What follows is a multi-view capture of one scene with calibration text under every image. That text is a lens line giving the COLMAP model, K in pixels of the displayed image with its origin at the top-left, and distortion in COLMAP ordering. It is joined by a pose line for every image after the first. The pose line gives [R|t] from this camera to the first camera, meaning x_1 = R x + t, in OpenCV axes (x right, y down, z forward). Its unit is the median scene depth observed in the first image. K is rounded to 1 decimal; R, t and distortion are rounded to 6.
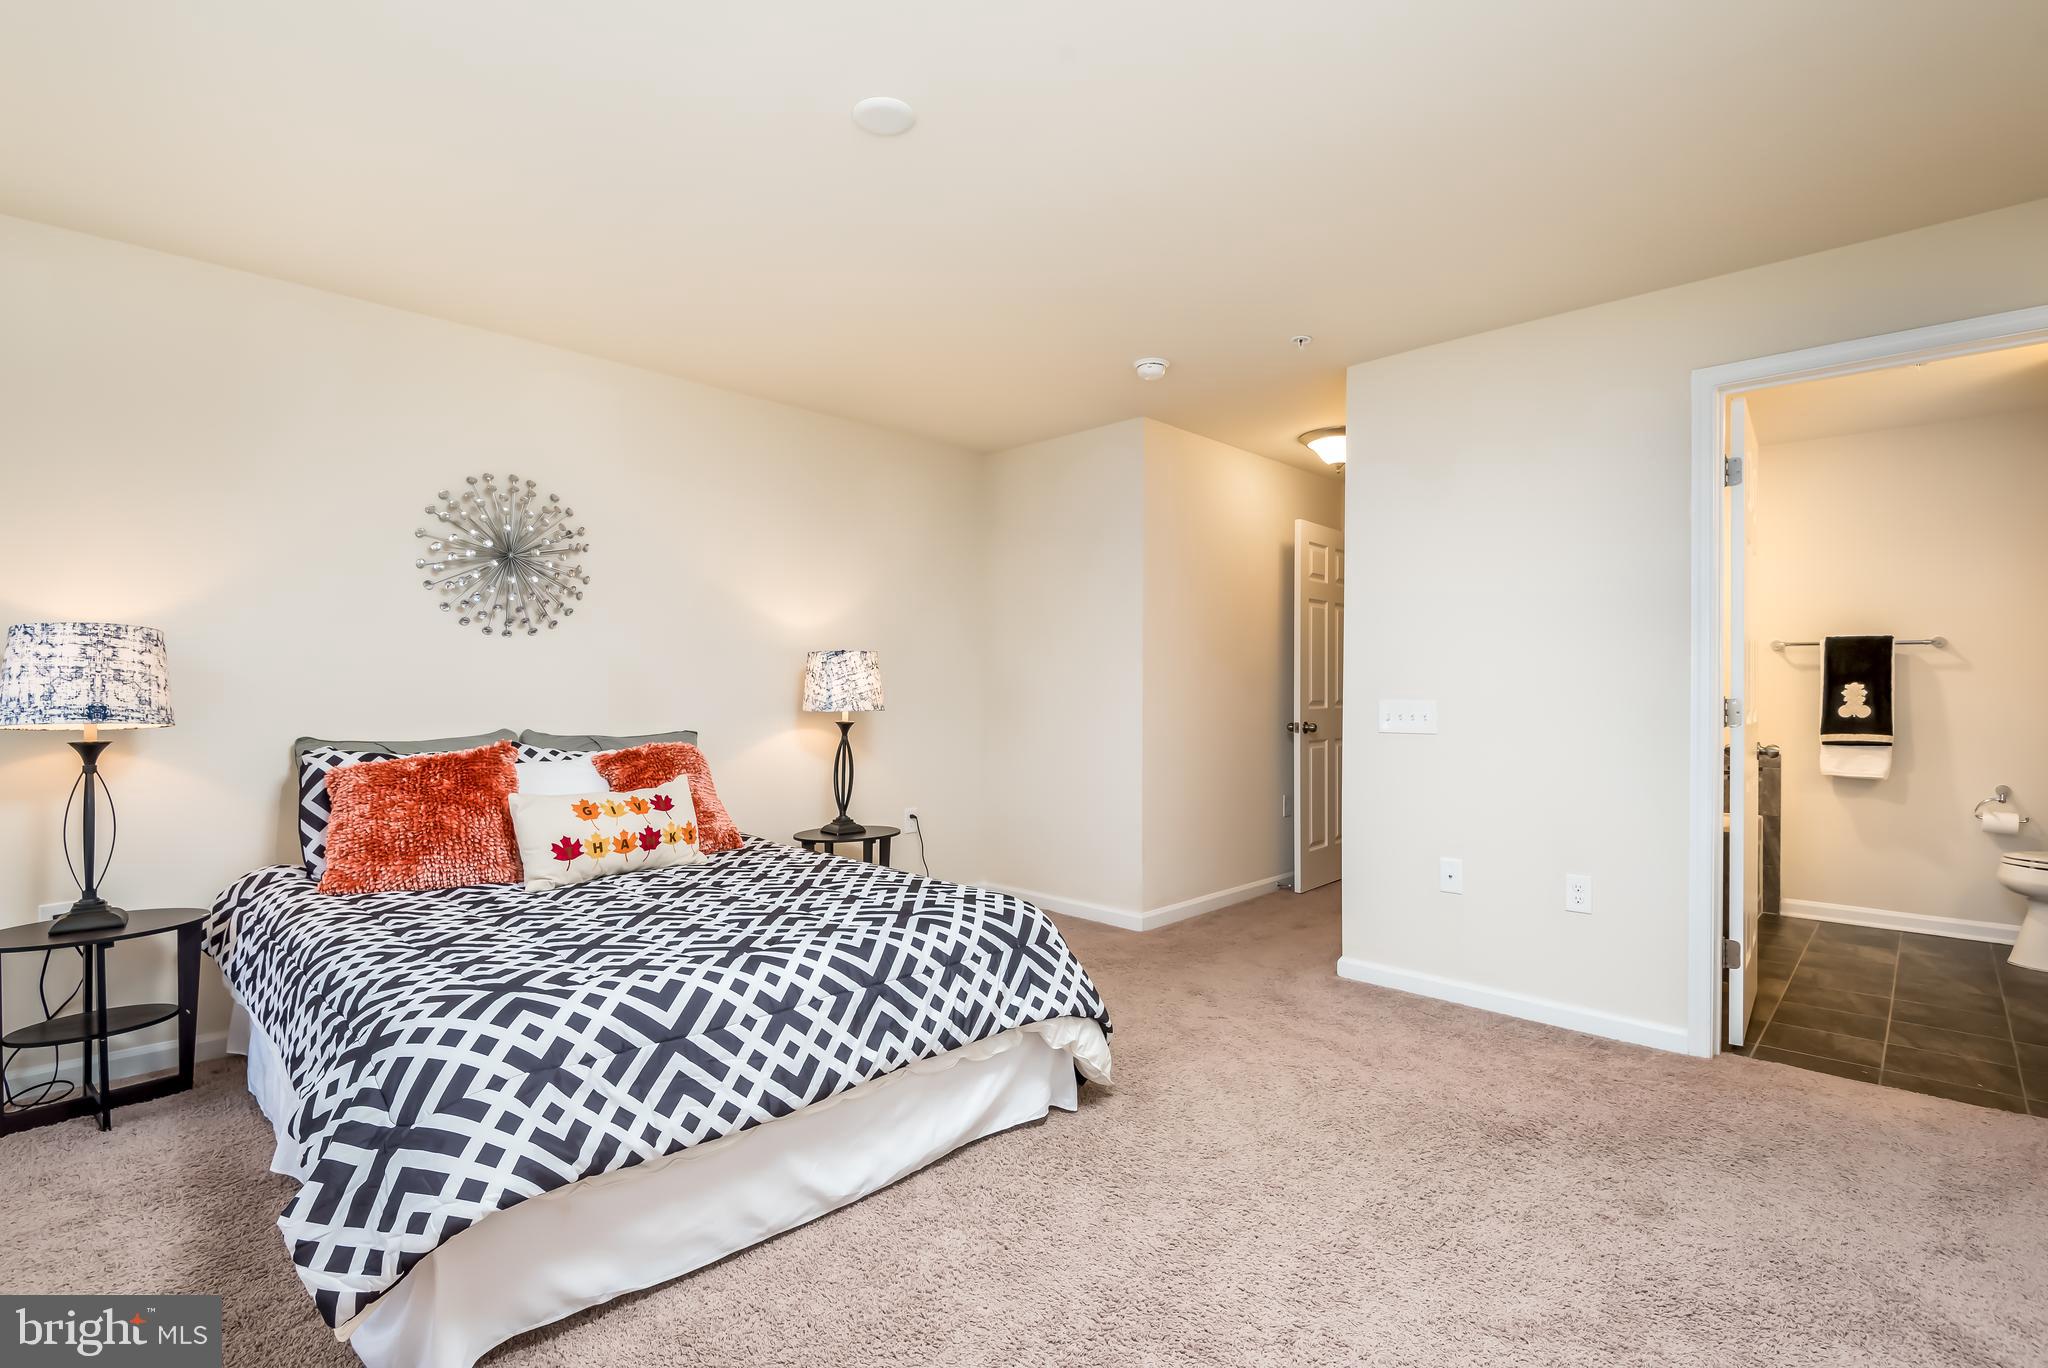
lens RADIAL K [[955.7, 0, 1032.3], [0, 955.7, 681.8], [0, 0, 1]] dist [-0.001301, -0.001252]
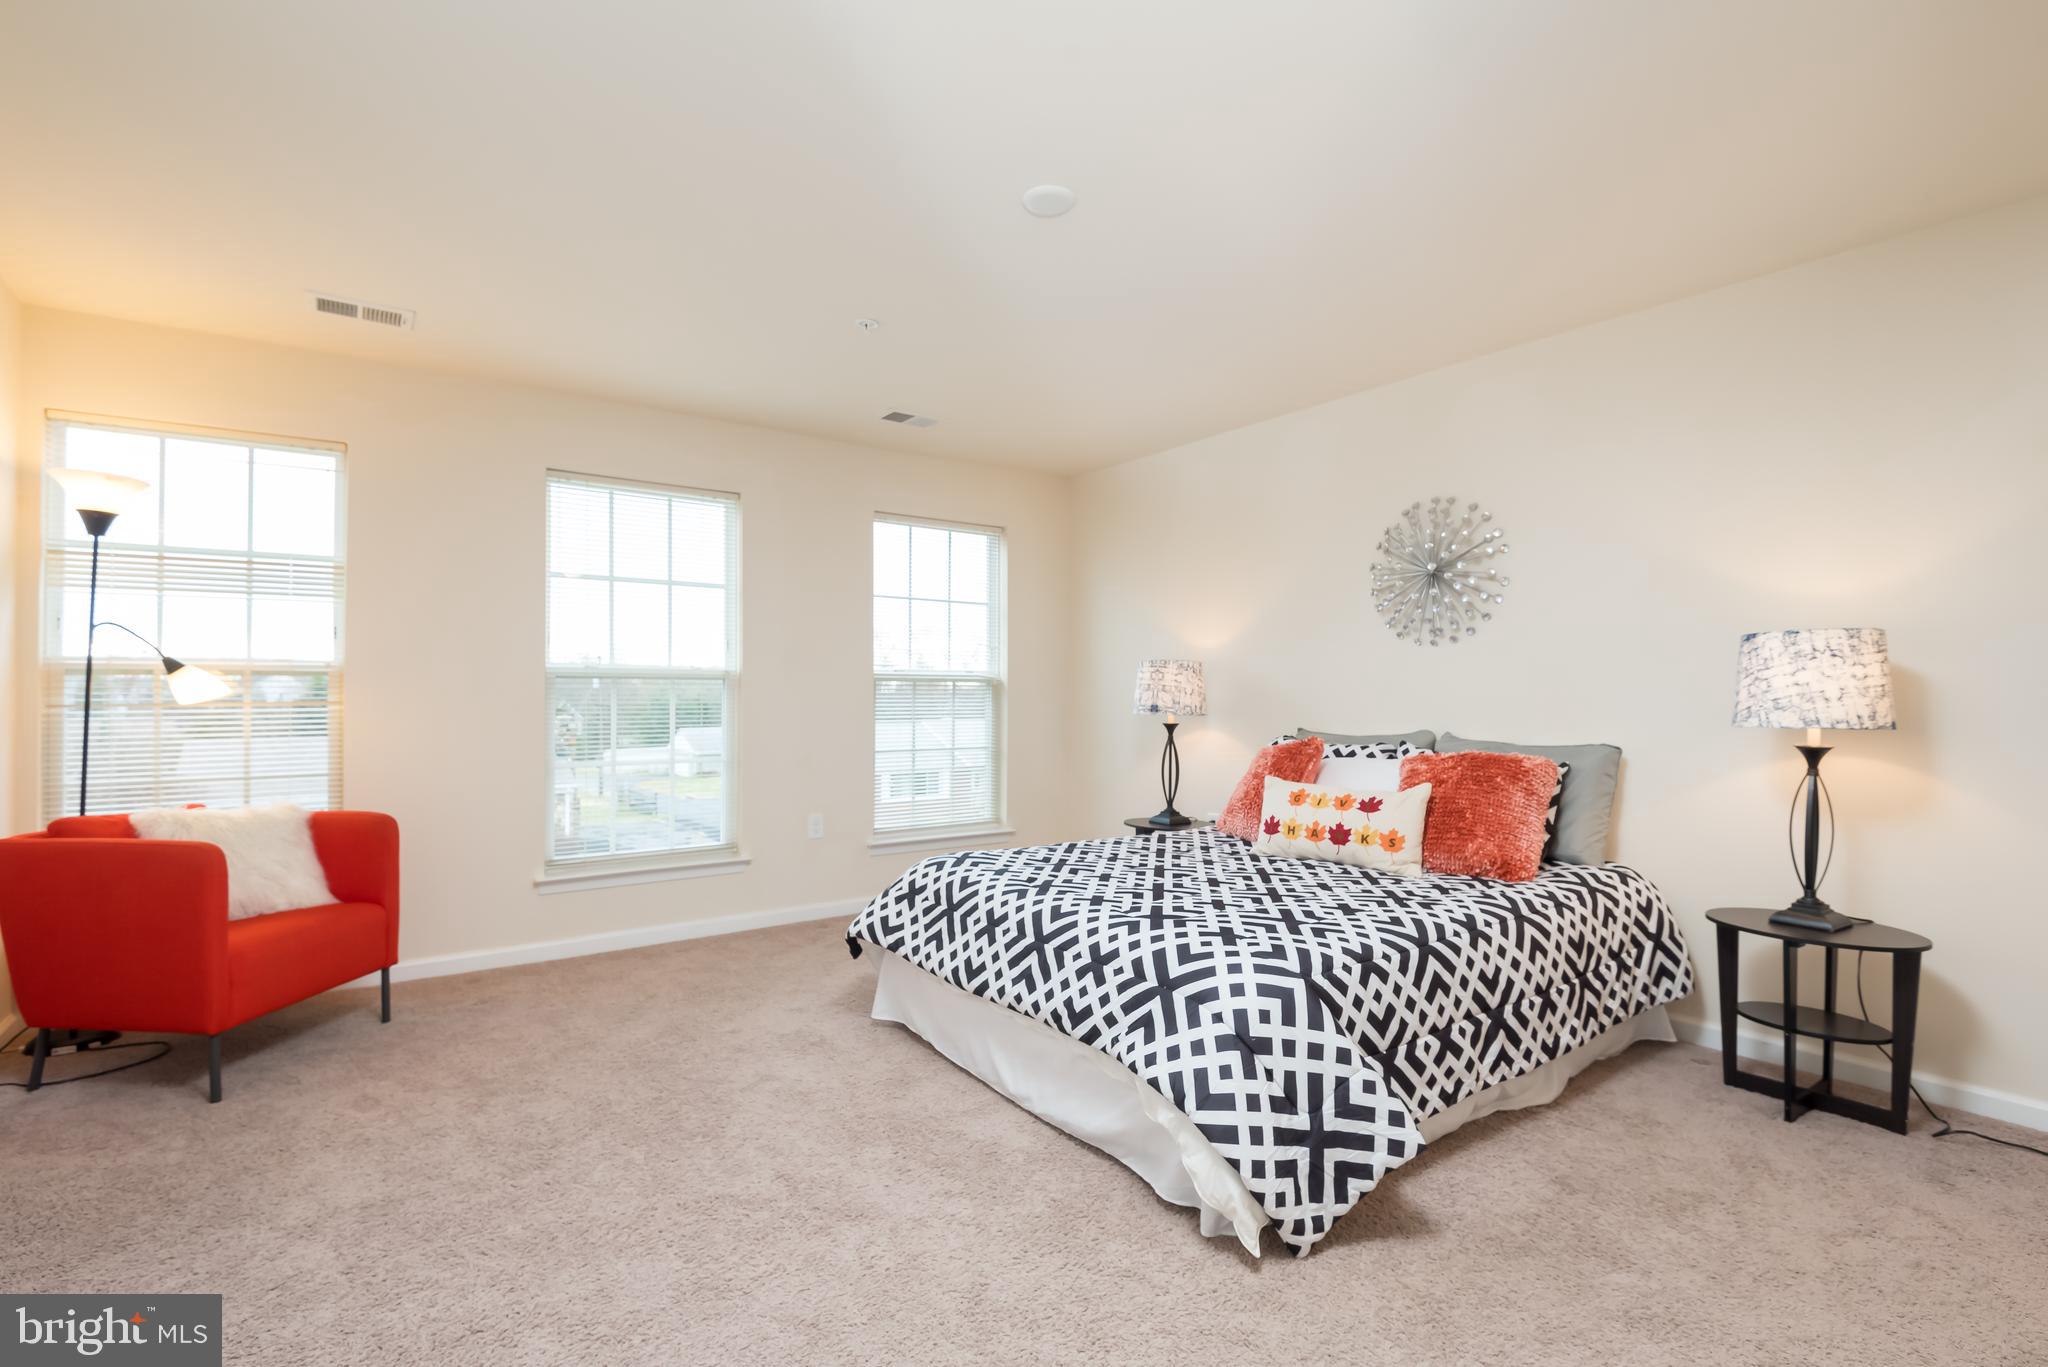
lens RADIAL K [[955.7, 0, 1008.4], [0, 955.7, 698.2], [0, 0, 1]] dist [-0.001301, -0.001252]
pose [[-0.189322, -0.006428, -0.981894, 0.618743], [-0.003435, 0.999977, -0.005884, 0.019693], [0.981909, 0.002259, -0.189339, 0.745860]]
